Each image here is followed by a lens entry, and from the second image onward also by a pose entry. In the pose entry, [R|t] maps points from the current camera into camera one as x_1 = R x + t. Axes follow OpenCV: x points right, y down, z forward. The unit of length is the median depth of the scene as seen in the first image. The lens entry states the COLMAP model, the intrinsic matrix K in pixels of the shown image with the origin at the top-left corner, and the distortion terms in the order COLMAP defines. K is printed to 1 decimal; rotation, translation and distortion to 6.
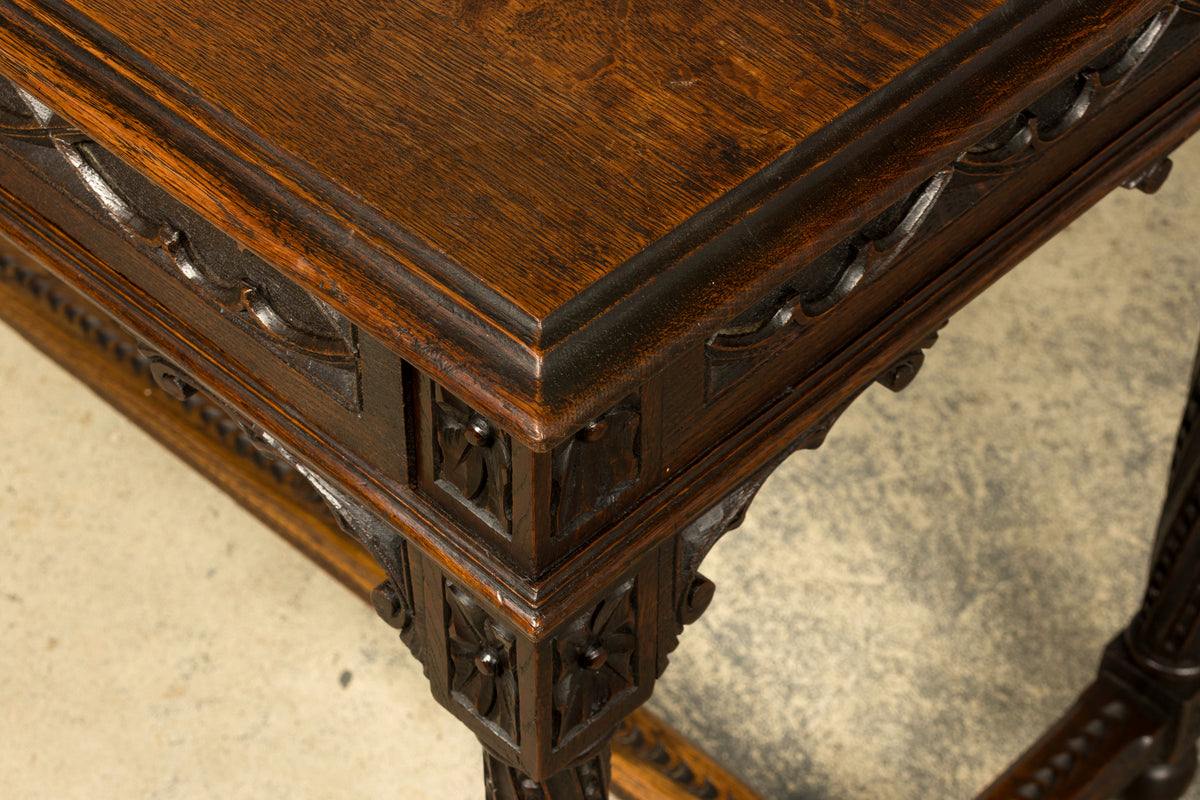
lens RADIAL K [[2866.9, 0, 600.0], [0, 2866.9, 400.0], [0, 0, 1]] dist [-0.019303, 0.137855]
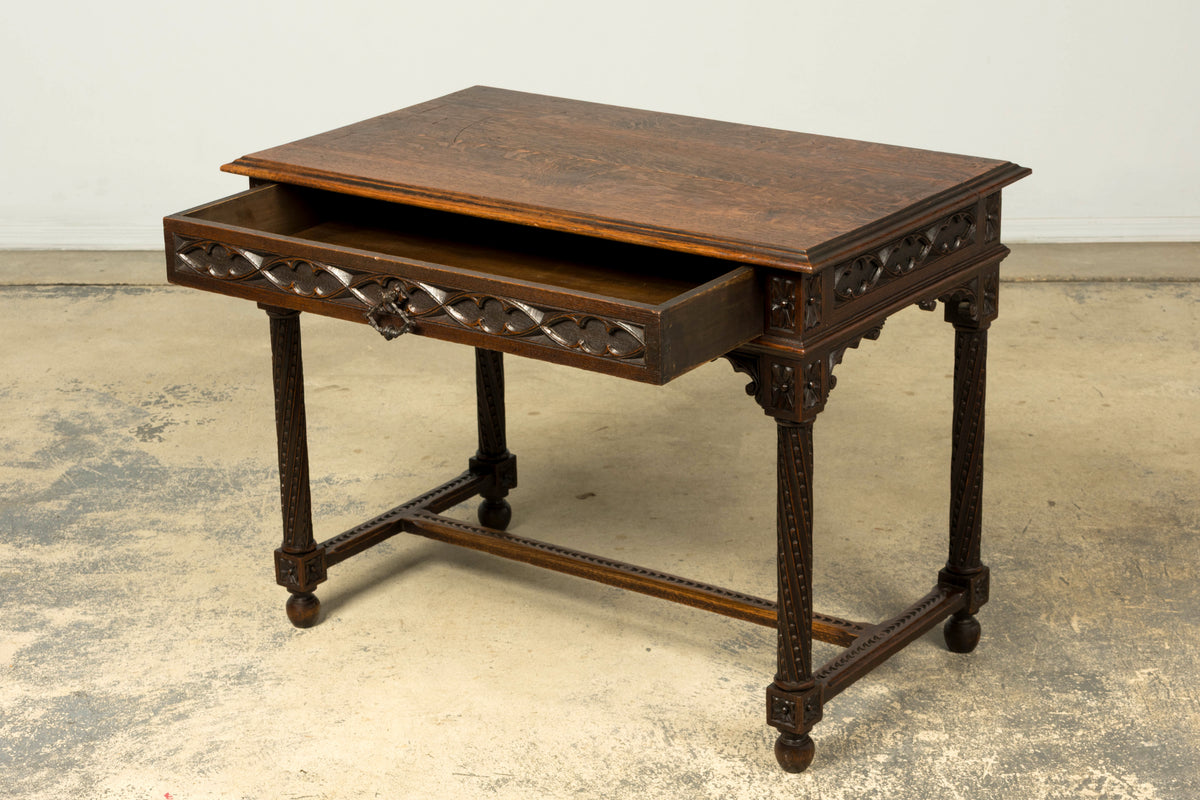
lens RADIAL K [[2866.9, 0, 600.0], [0, 2866.9, 400.0], [0, 0, 1]] dist [-0.019303, 0.137855]
pose [[0.988344, -0.068757, 0.135827, -0.838147], [0.121984, 0.891472, -0.436346, 1.822847], [-0.091084, 0.447829, 0.889468, -2.458012]]
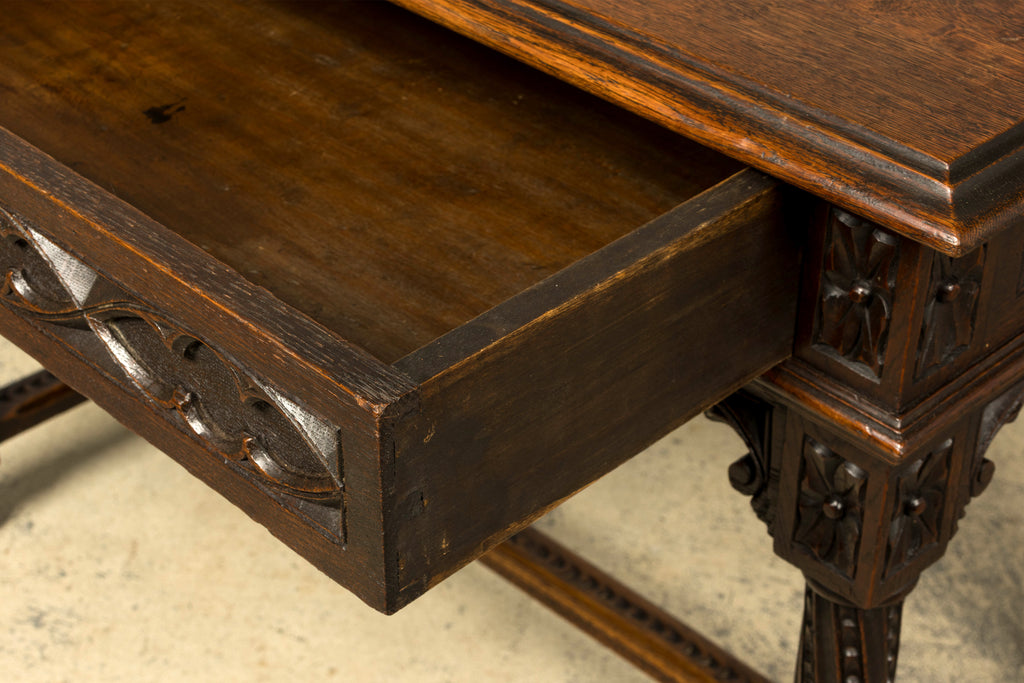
lens RADIAL K [[2062.1, 0, 477.3], [0, 2062.1, 344.2], [0, 0, 1]] dist [-0.008538, 0.063563]
pose [[0.999471, 0.017670, -0.027304, -0.185742], [-0.022484, 0.982005, -0.187511, 0.208565], [0.023500, 0.188026, 0.981883, 0.076699]]
